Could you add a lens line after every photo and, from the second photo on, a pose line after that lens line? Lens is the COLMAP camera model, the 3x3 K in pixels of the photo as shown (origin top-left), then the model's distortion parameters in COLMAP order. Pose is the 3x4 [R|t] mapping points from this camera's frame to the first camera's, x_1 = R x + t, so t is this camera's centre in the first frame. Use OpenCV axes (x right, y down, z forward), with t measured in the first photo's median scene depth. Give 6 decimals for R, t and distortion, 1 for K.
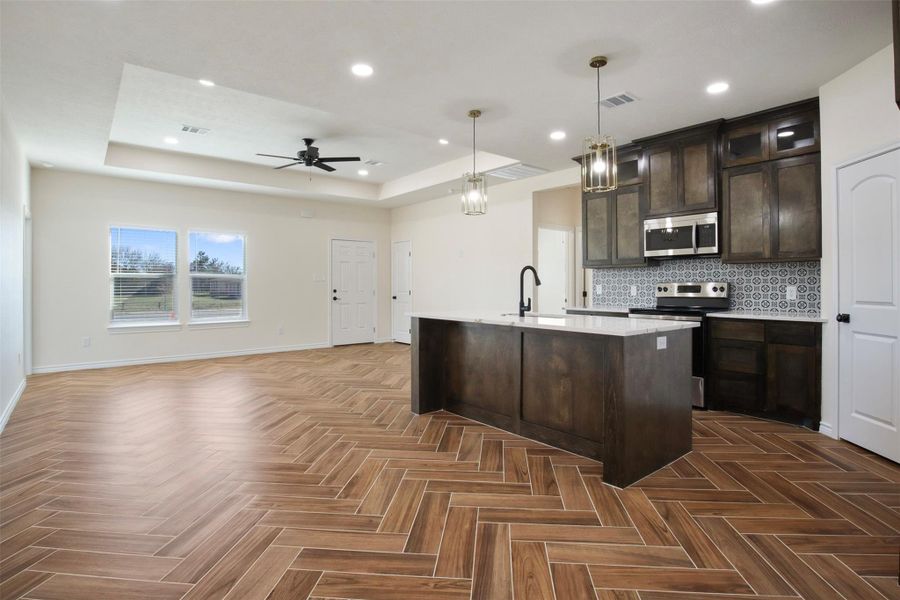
lens RADIAL K [[467.5, 0, 454.9], [0, 467.5, 292.3], [0, 0, 1]] dist [-0.033433, 0.002086]
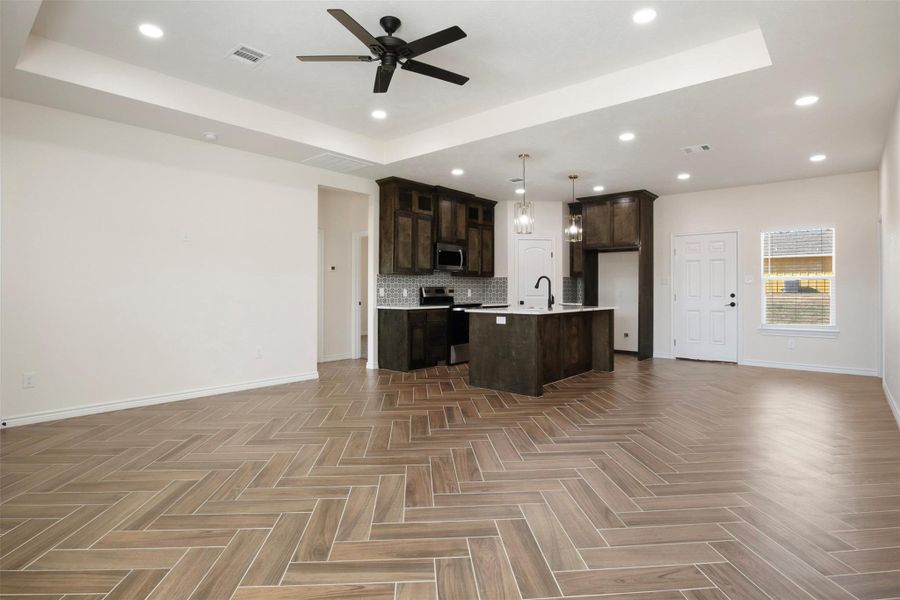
lens RADIAL K [[467.5, 0, 454.9], [0, 467.5, 292.3], [0, 0, 1]] dist [-0.033433, 0.002086]
pose [[-0.181997, -0.002983, 0.983295, -1.169710], [0.013954, 0.999887, 0.005616, -0.012704], [-0.983200, 0.014743, -0.181935, 1.387038]]
